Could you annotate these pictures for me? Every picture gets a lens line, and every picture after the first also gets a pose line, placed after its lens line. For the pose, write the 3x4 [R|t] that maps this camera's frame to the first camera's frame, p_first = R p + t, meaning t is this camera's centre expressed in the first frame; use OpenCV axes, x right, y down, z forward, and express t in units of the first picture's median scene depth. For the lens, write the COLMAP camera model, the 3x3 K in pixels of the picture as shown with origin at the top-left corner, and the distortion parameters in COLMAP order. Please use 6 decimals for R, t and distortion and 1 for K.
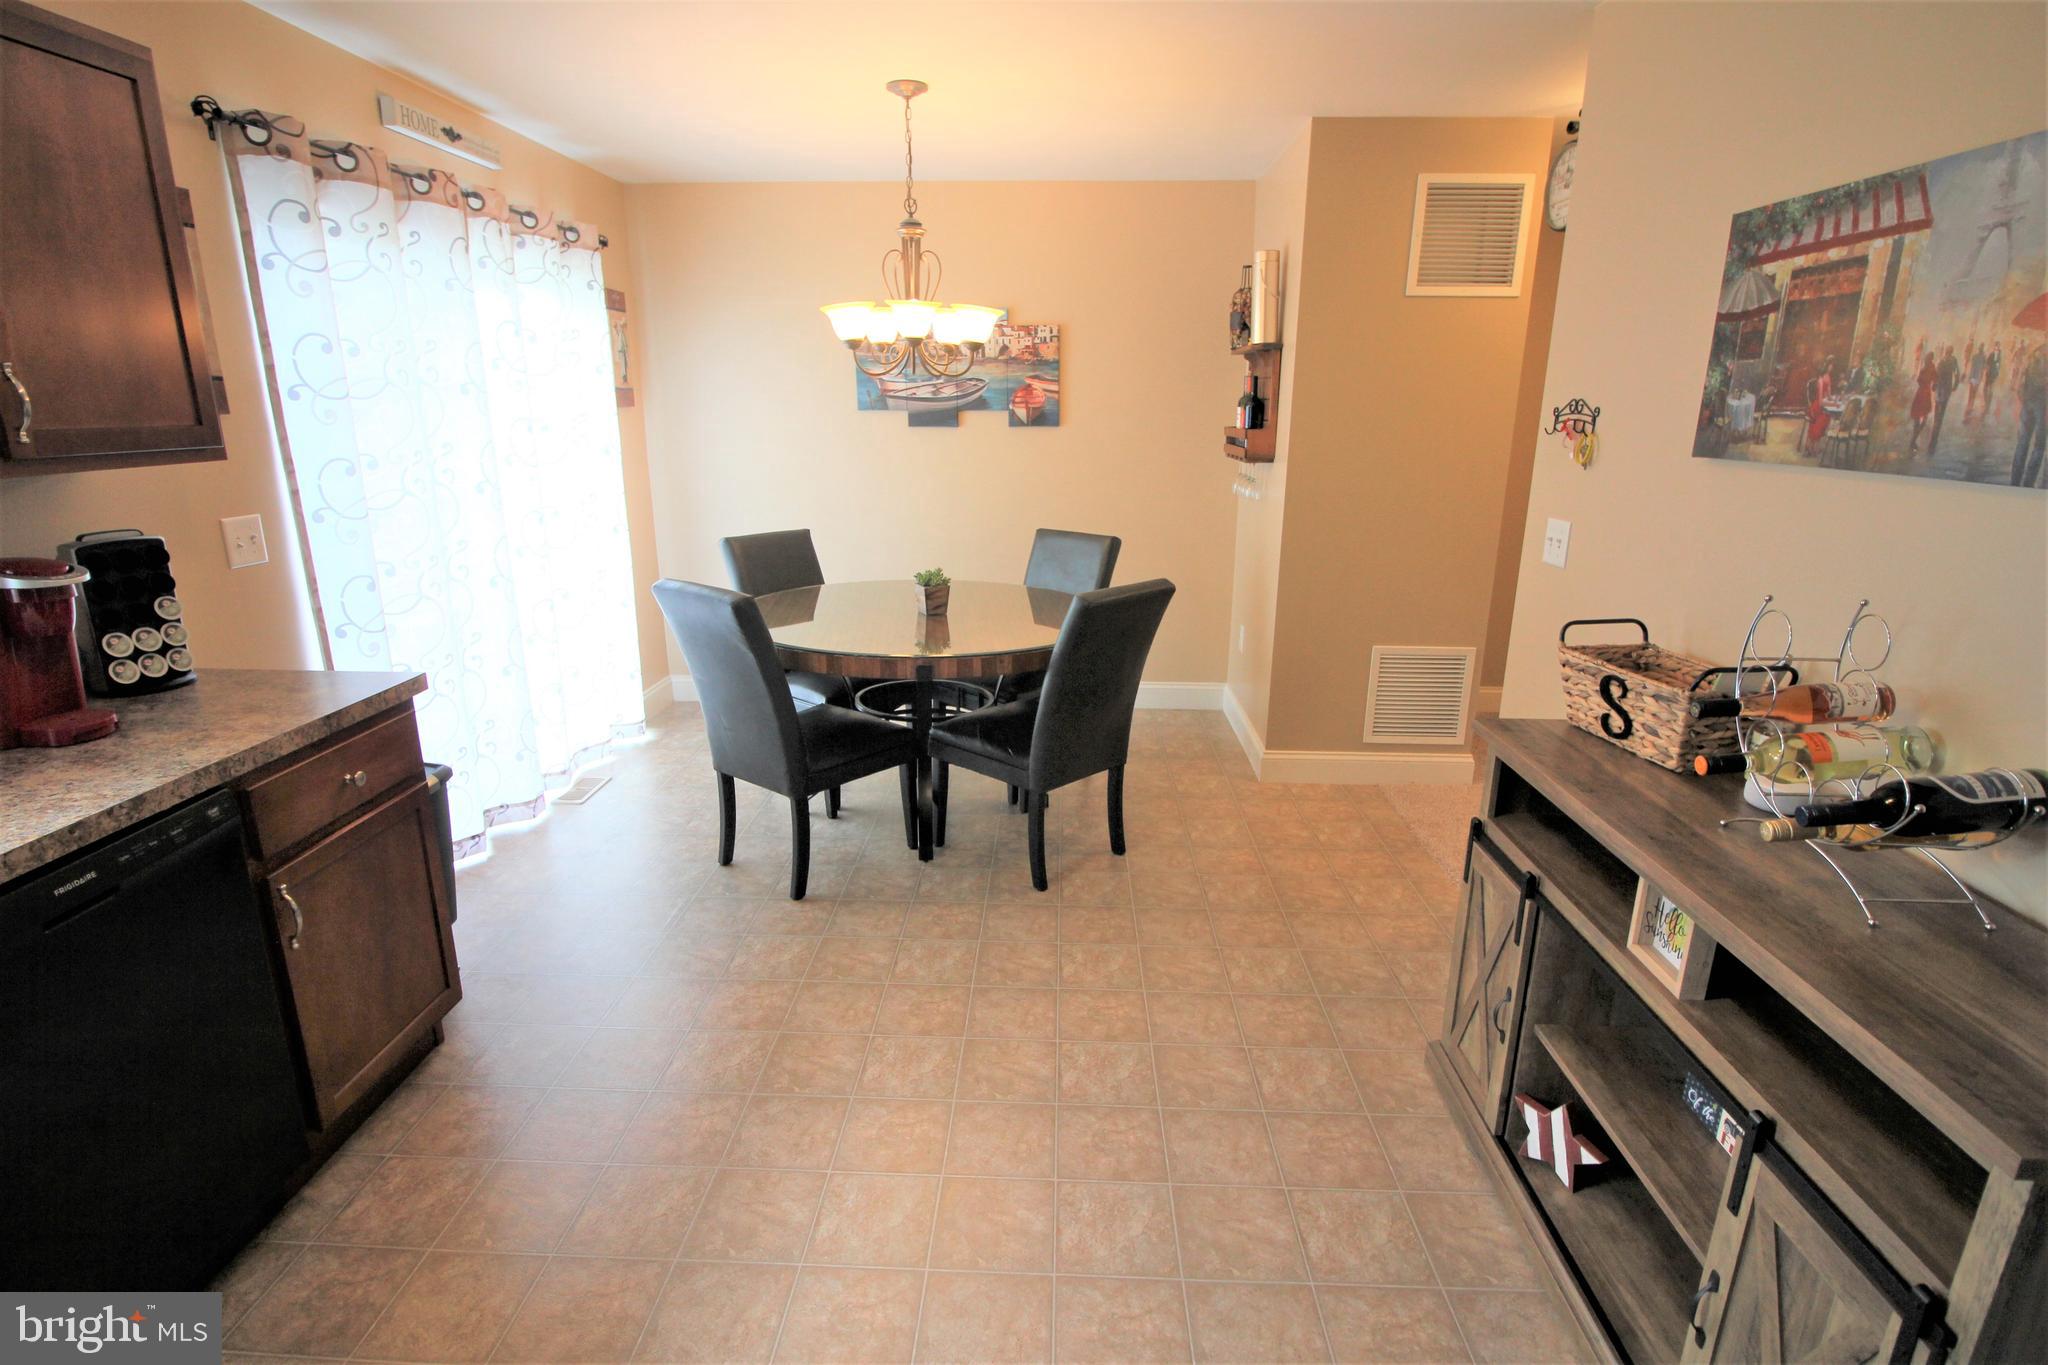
lens RADIAL K [[1011.2, 0, 1031.4], [0, 1011.2, 694.5], [0, 0, 1]] dist [0.001488, -0.000792]
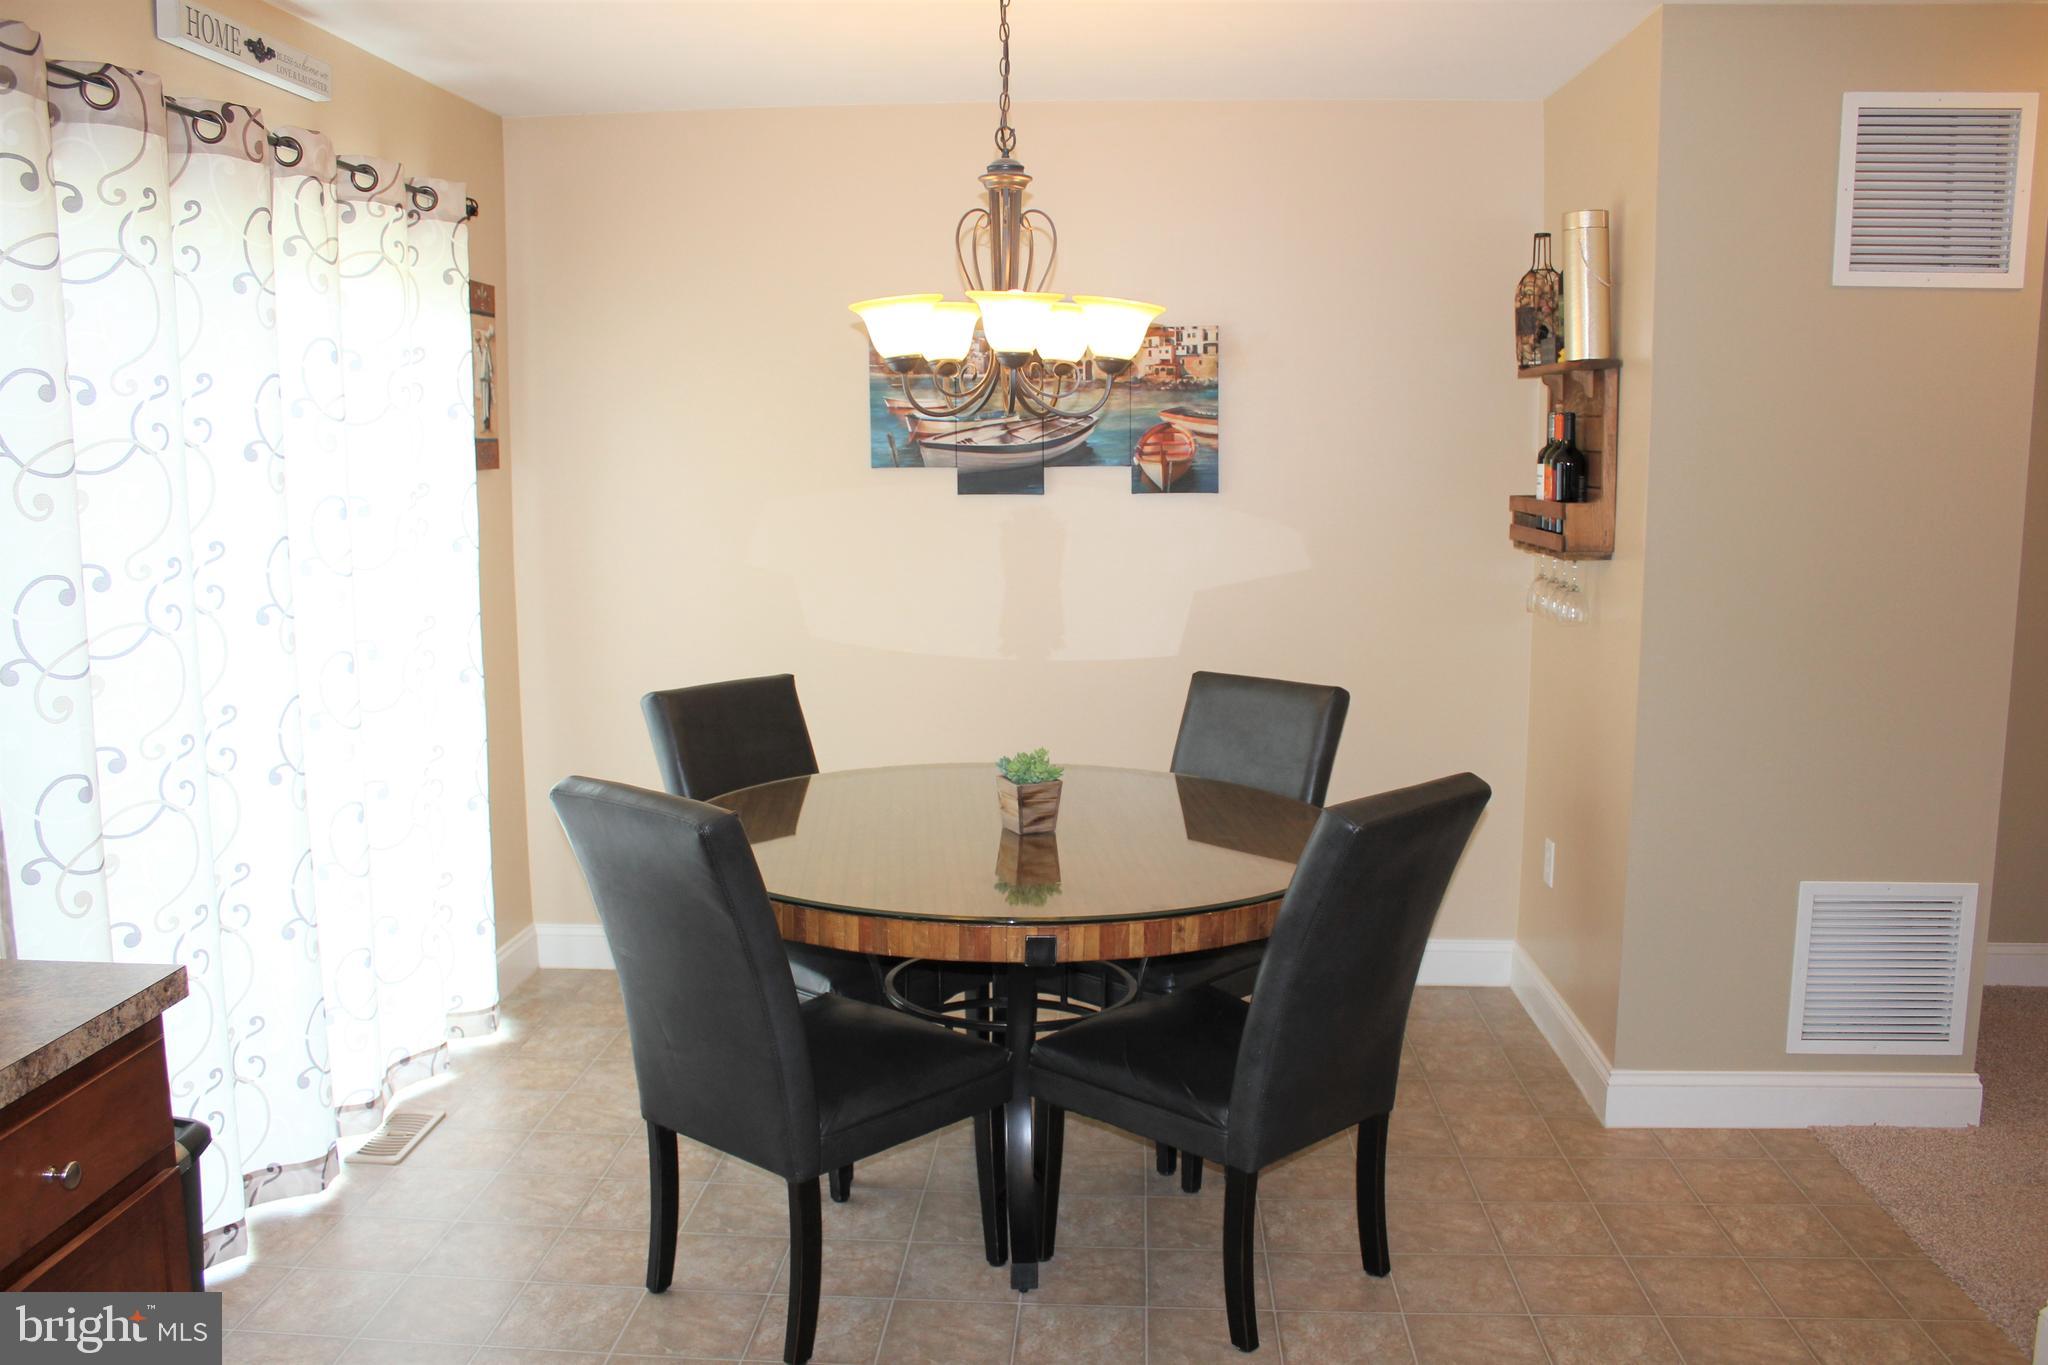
lens RADIAL K [[1713.3, 0, 1025.2], [0, 1713.3, 712.3], [0, 0, 1]] dist [-0.176136, 0.186942]
pose [[0.999533, -0.001718, -0.030499, -0.071744], [-0.002024, 0.992497, -0.122254, -0.030477], [0.030480, 0.122258, 0.992030, 0.066249]]
